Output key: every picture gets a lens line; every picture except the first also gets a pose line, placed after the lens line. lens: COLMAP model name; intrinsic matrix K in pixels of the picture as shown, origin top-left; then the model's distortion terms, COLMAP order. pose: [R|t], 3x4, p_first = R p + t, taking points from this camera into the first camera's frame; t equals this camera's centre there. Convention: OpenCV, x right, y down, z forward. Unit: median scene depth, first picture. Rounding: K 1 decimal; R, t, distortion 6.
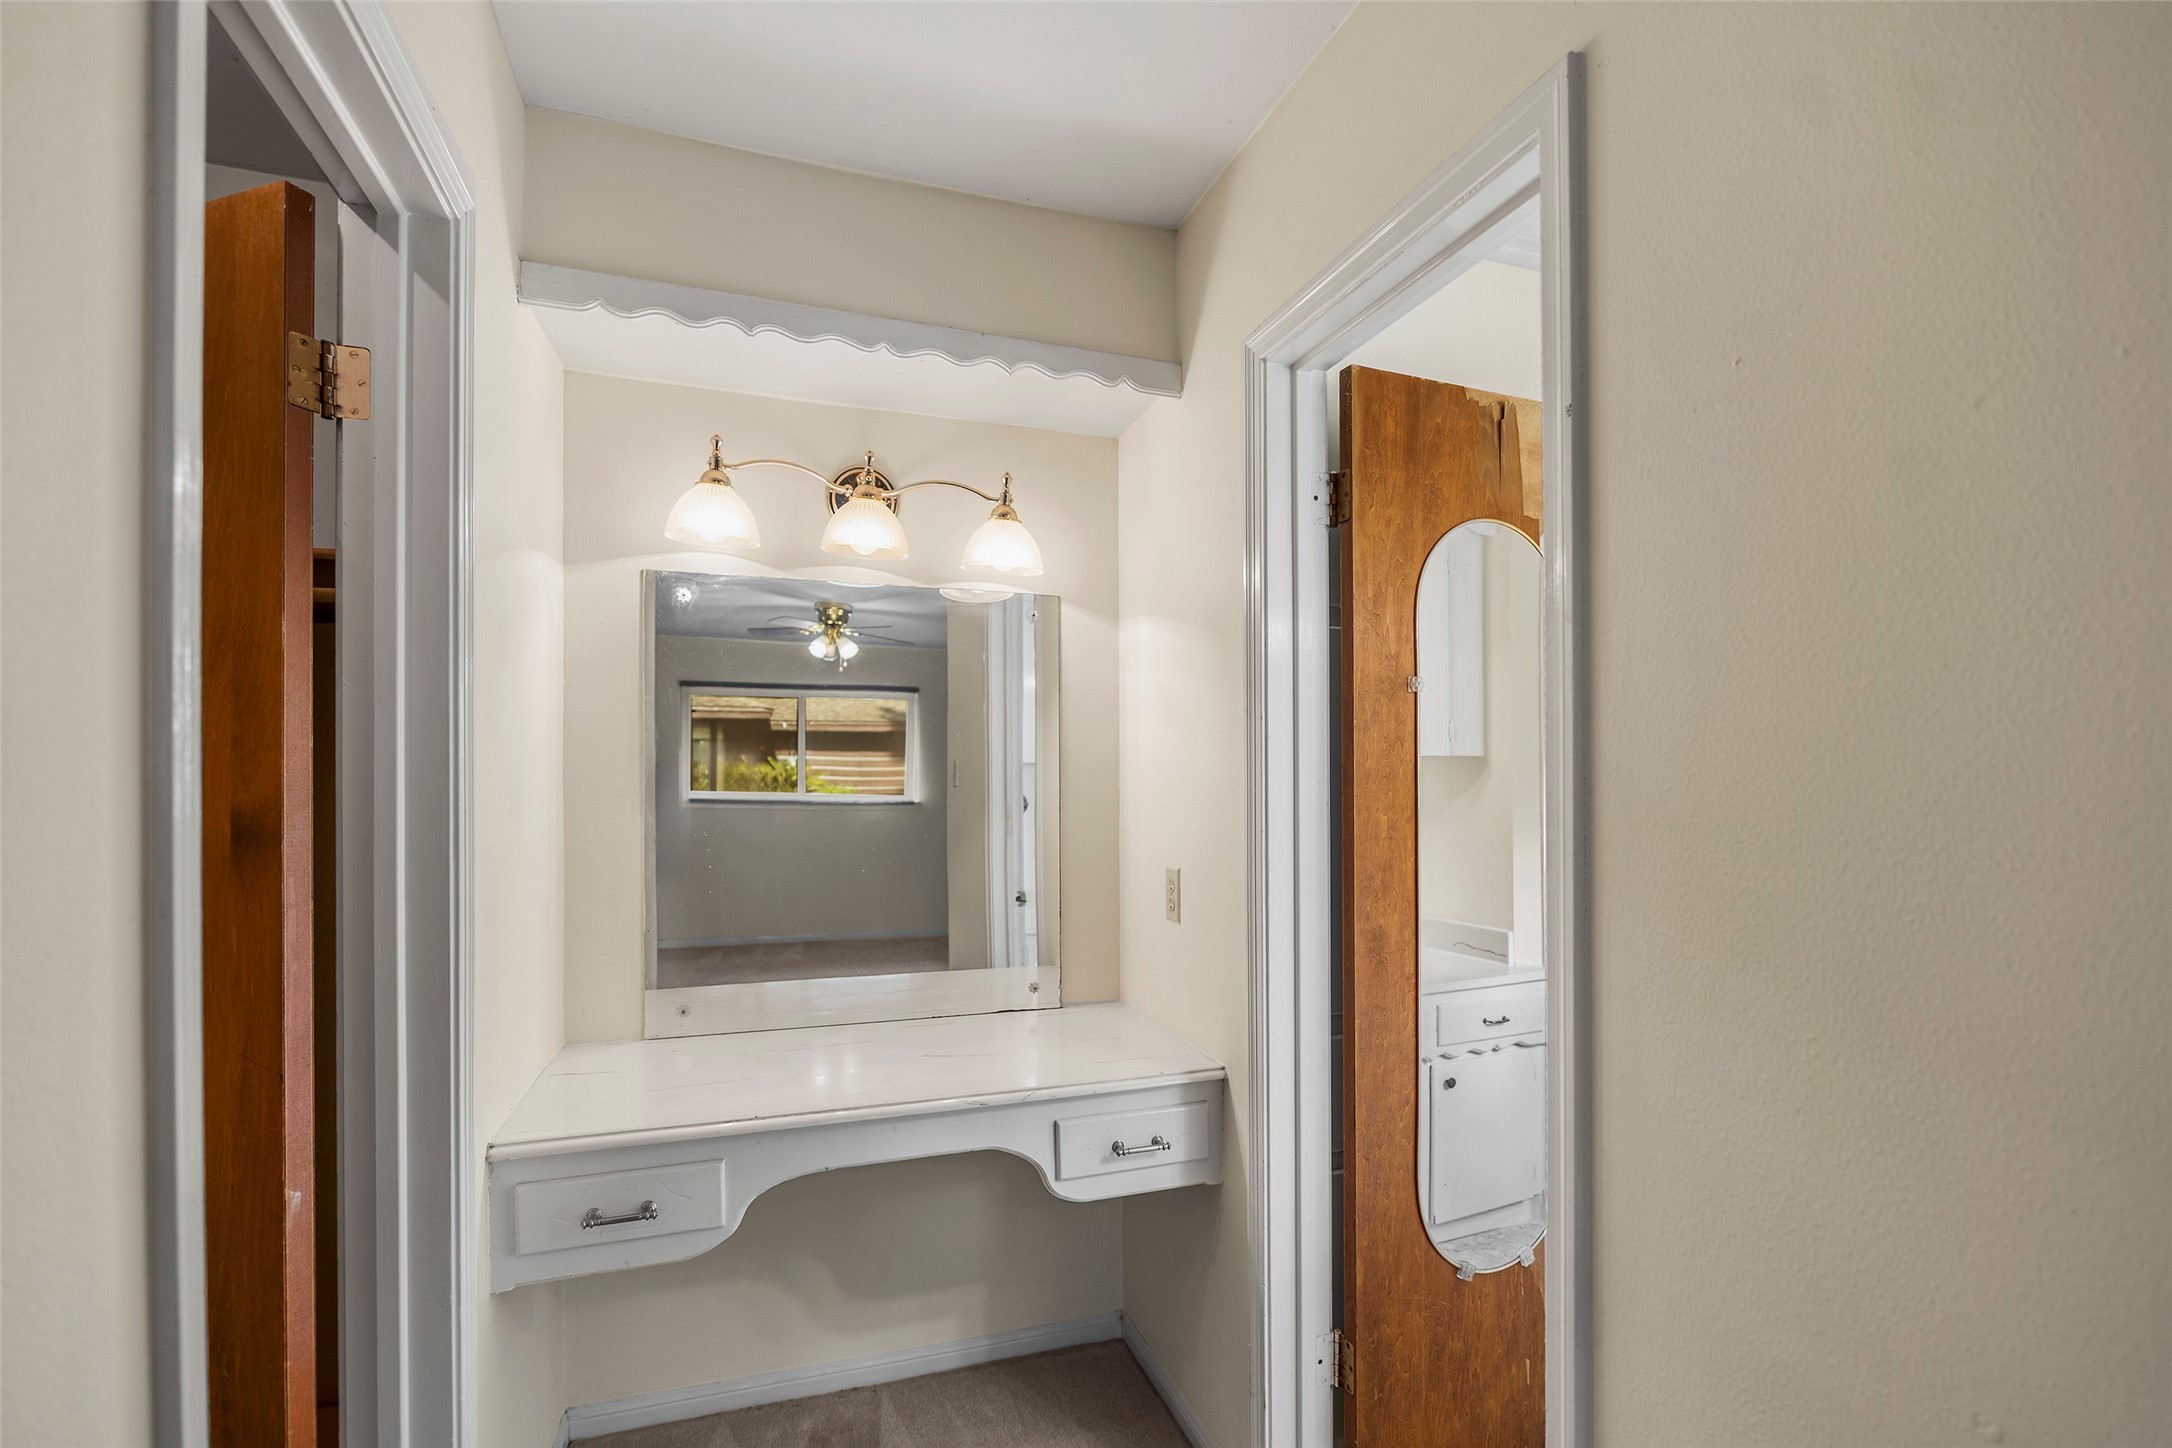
lens RADIAL K [[943.4, 0, 1088.9], [0, 943.4, 727.7], [0, 0, 1]] dist [-0.009798, -0.000136]
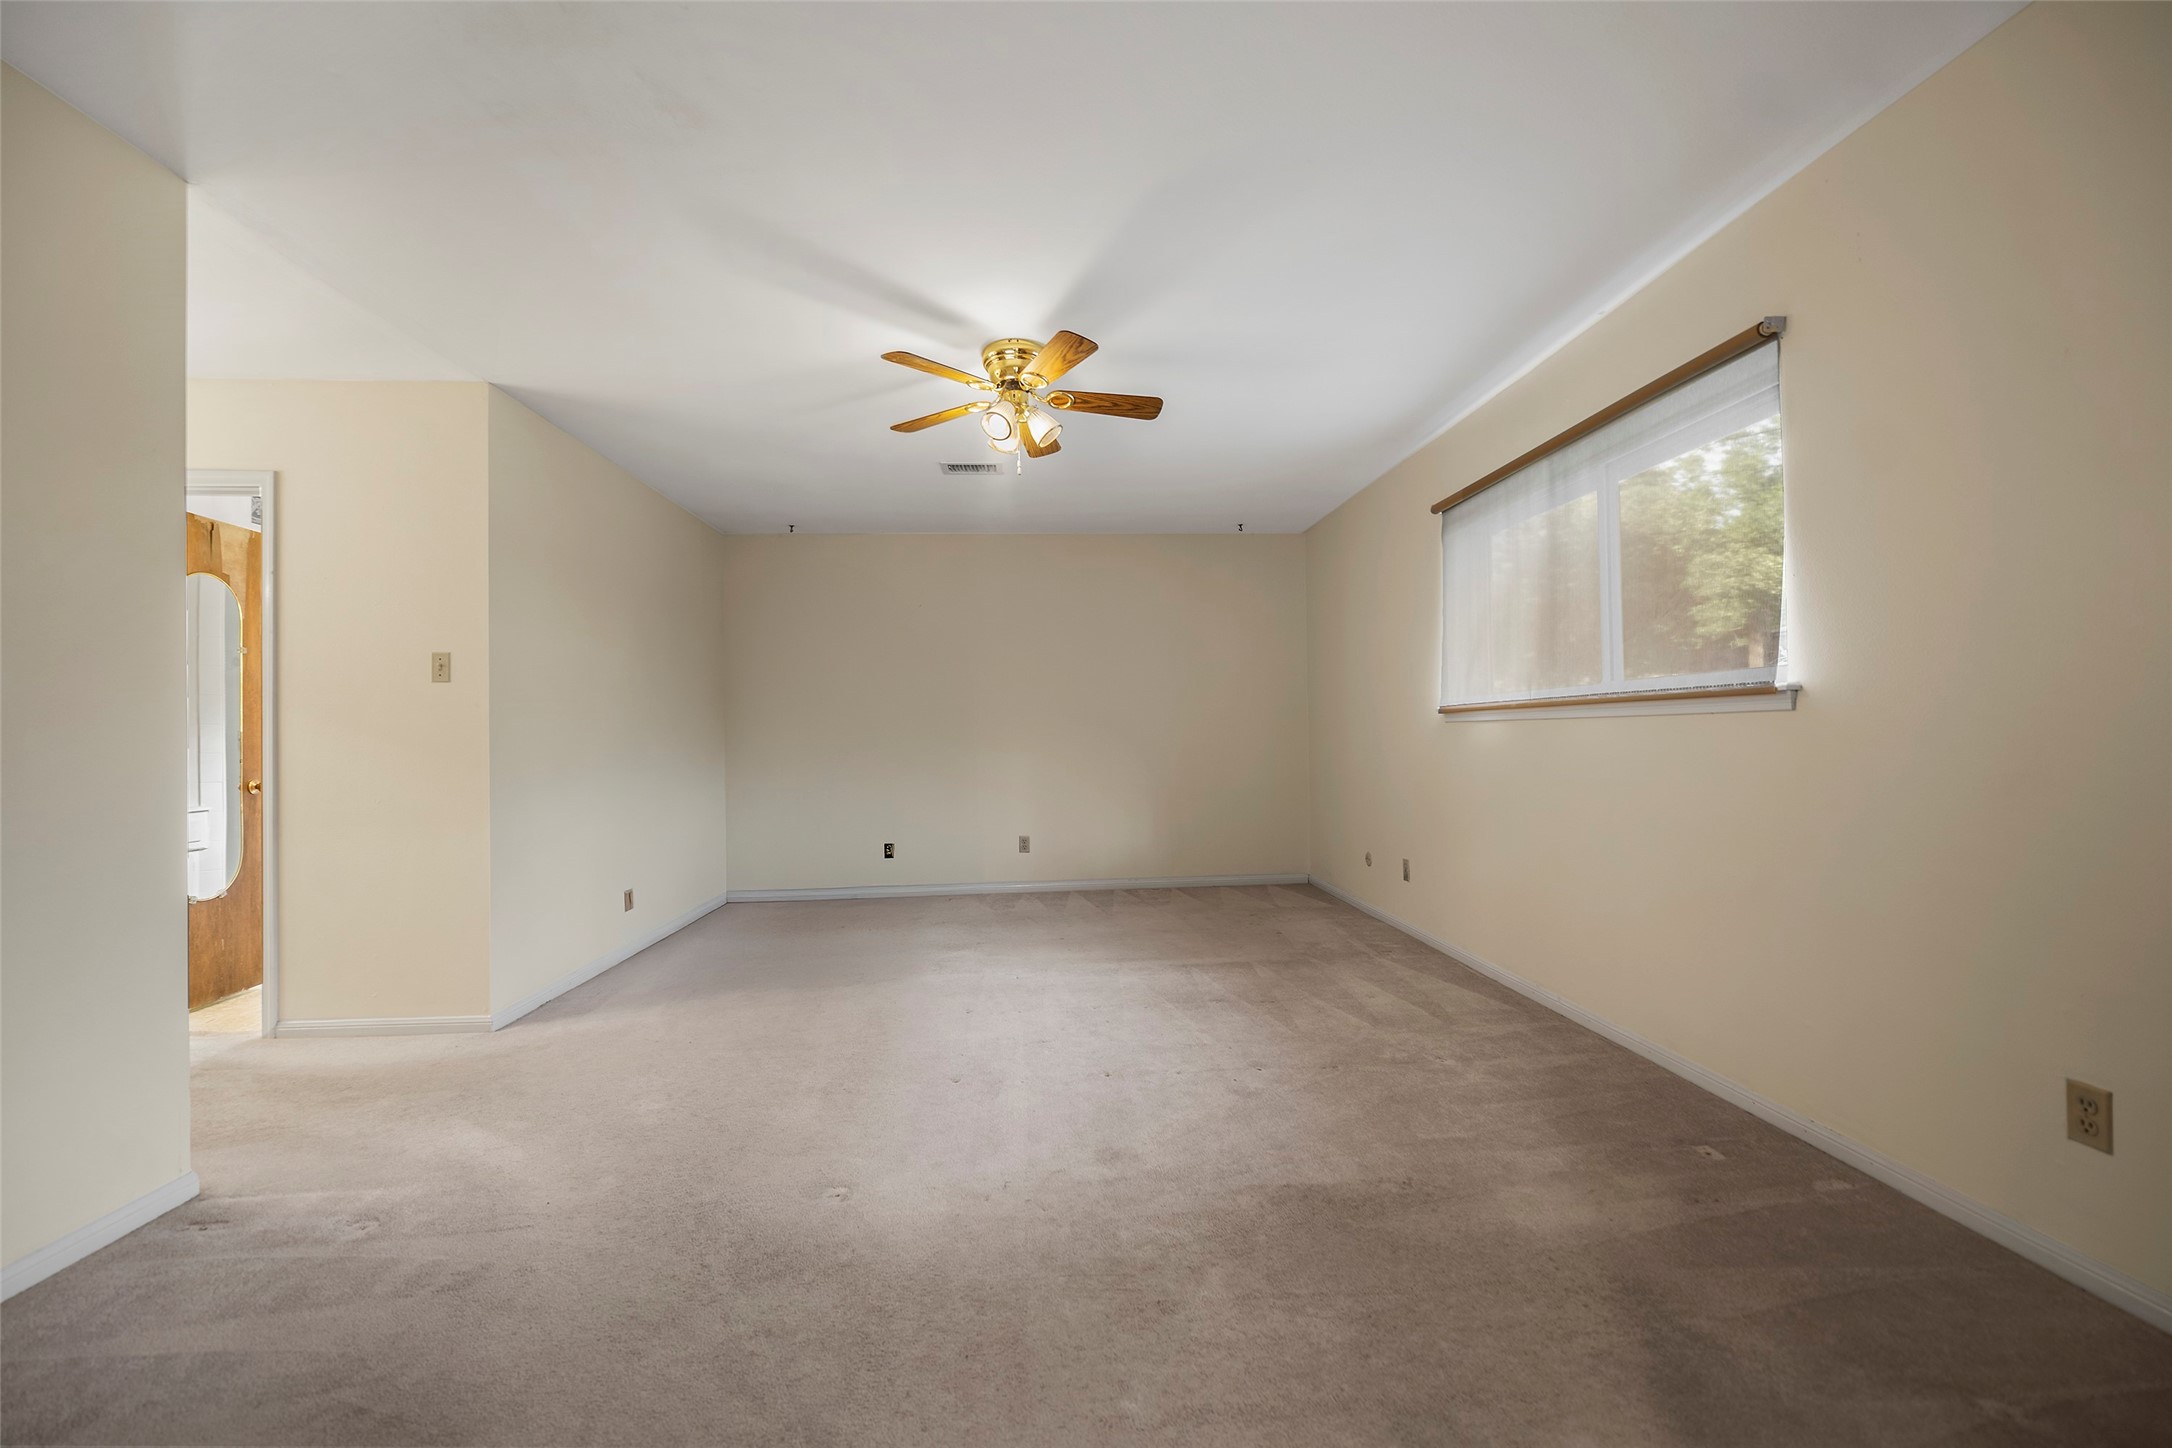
lens RADIAL K [[885.5, 0, 1091.3], [0, 885.5, 725.1], [0, 0, 1]] dist [-0.006761, 0.000013]
pose [[0.245590, 0.003137, 0.969369, -1.123320], [-0.000684, 0.999995, -0.003062, 0.157438], [-0.969374, 0.000089, 0.245590, -1.627172]]
